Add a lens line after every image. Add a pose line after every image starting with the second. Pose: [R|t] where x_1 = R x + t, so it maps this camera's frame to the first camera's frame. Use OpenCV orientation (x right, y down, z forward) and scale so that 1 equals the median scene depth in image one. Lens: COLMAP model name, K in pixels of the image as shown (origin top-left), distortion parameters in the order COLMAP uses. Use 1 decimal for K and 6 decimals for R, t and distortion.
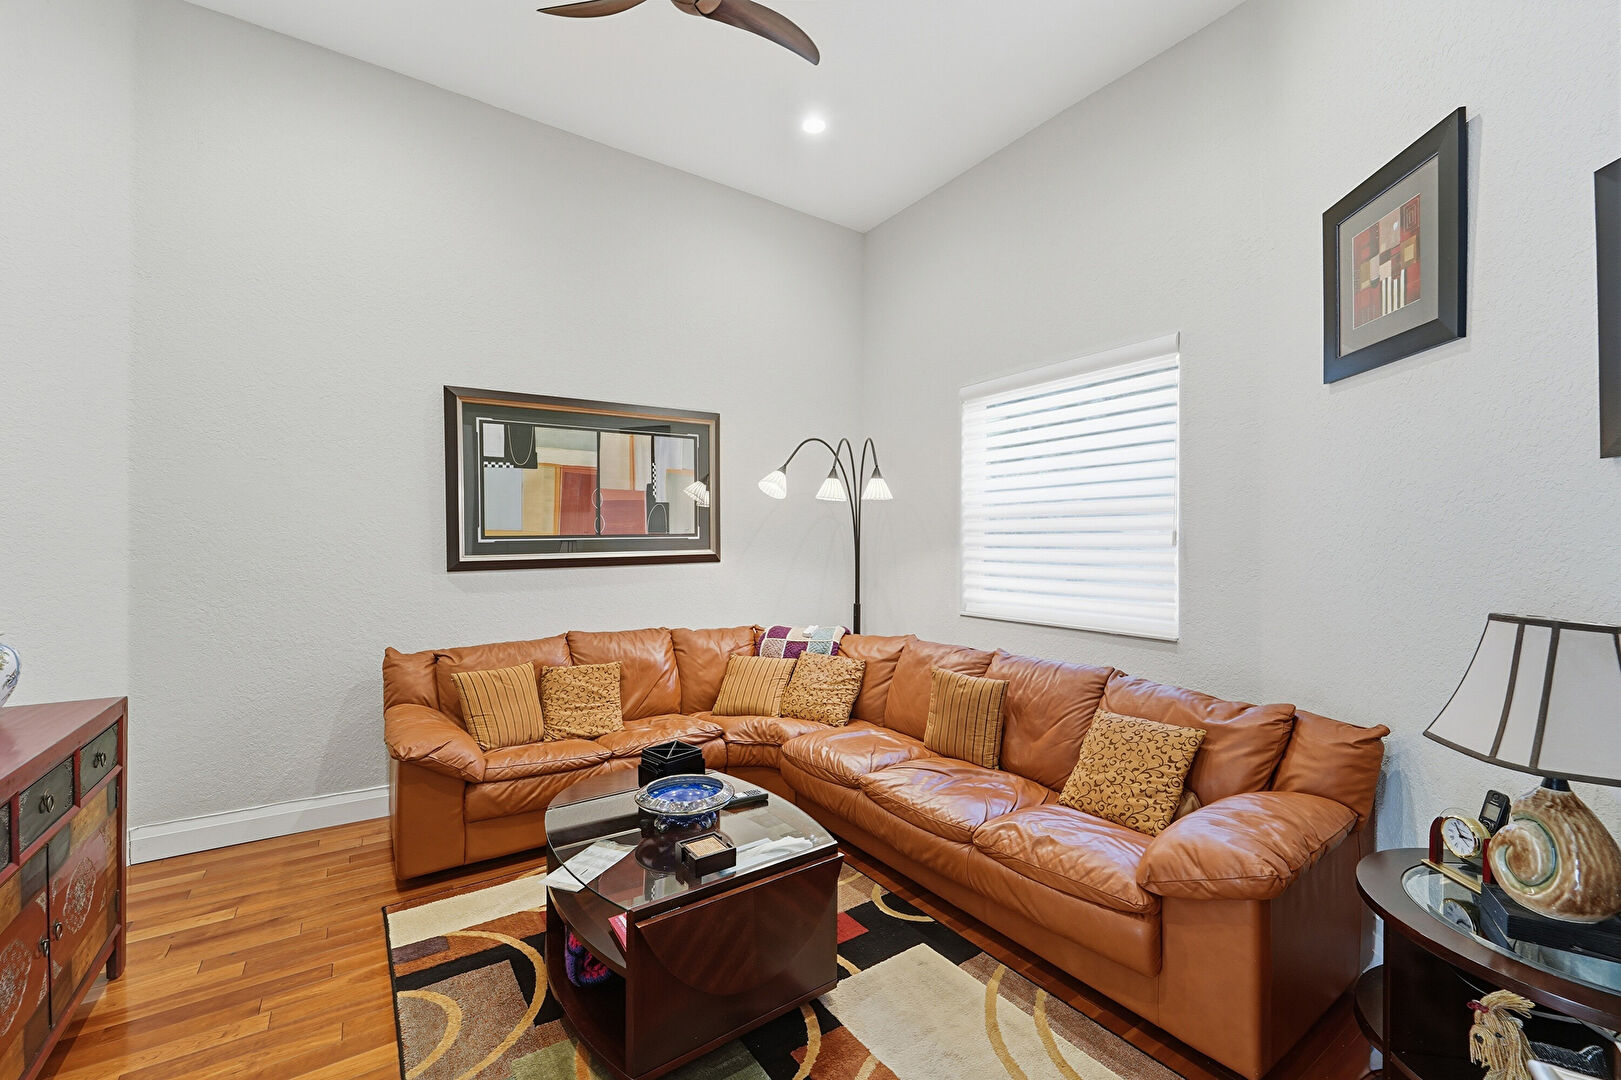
lens RADIAL K [[662.4, 0, 806.6], [0, 662.4, 542.3], [0, 0, 1]] dist [-0.003859, 0.000263]
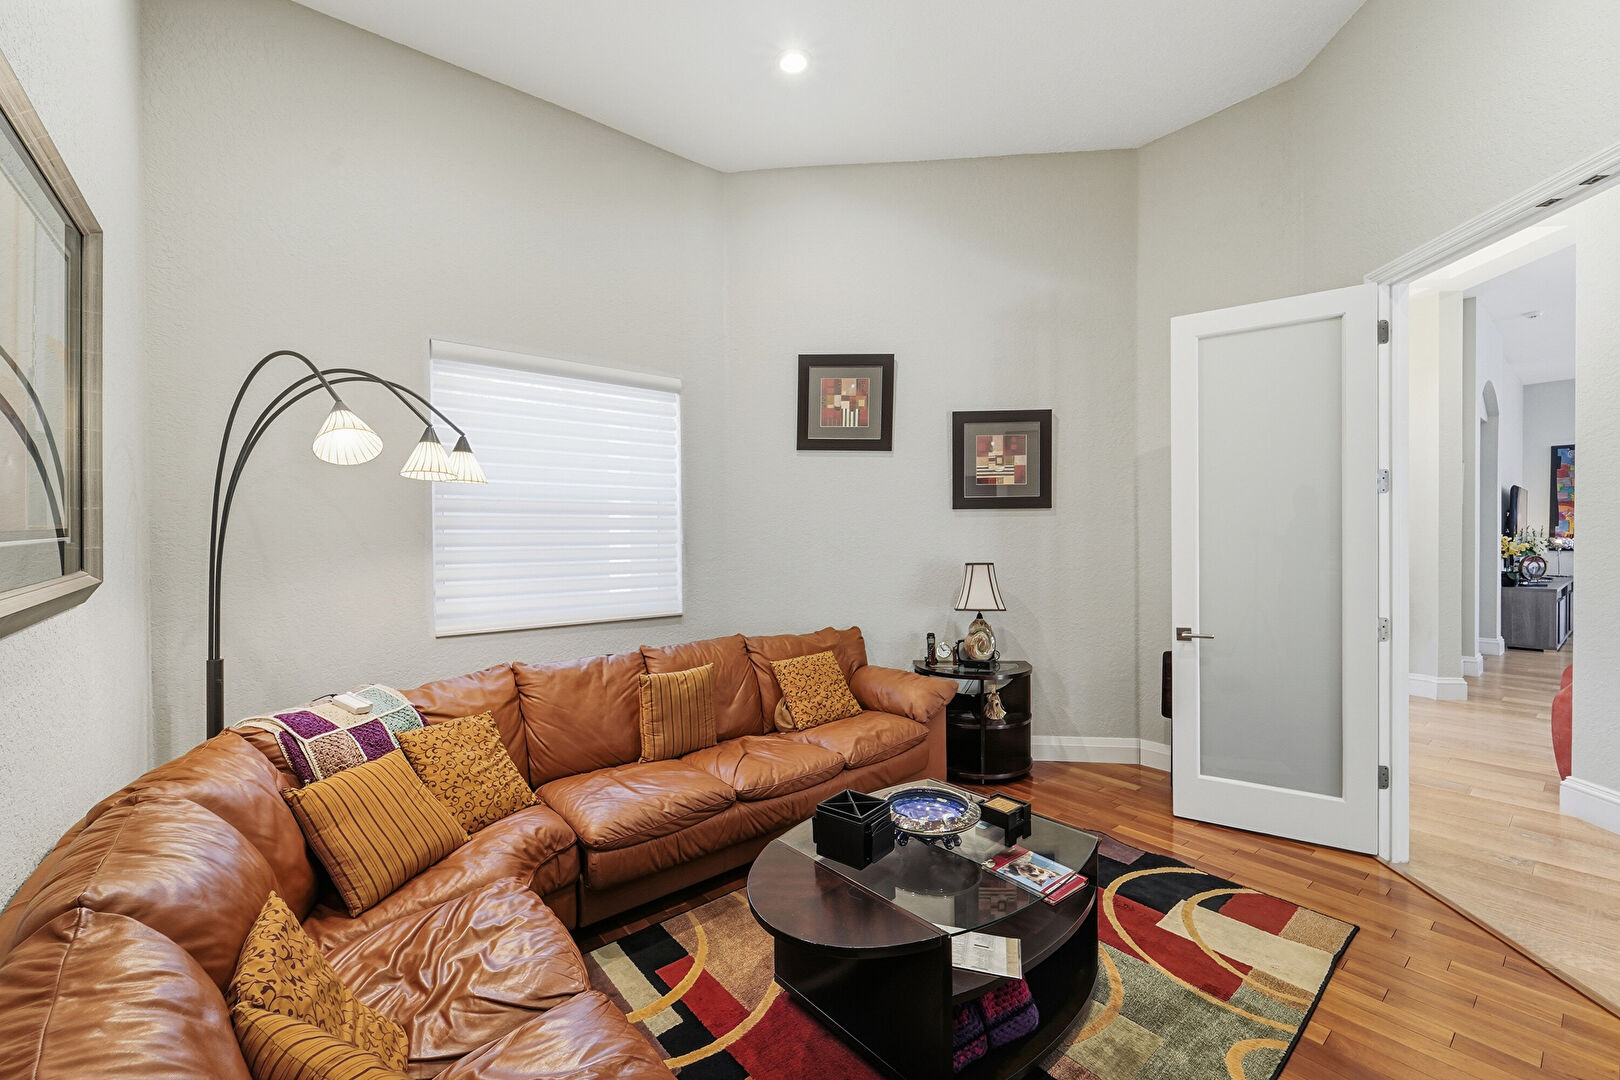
lens RADIAL K [[662.0, 0, 806.2], [0, 662.0, 532.1], [0, 0, 1]] dist [-0.003859, 0.000263]
pose [[-0.084682, 0.001817, 0.996406, -1.021943], [0.008149, 0.999966, -0.001131, -0.014498], [-0.996375, 0.008024, -0.084694, 1.146818]]
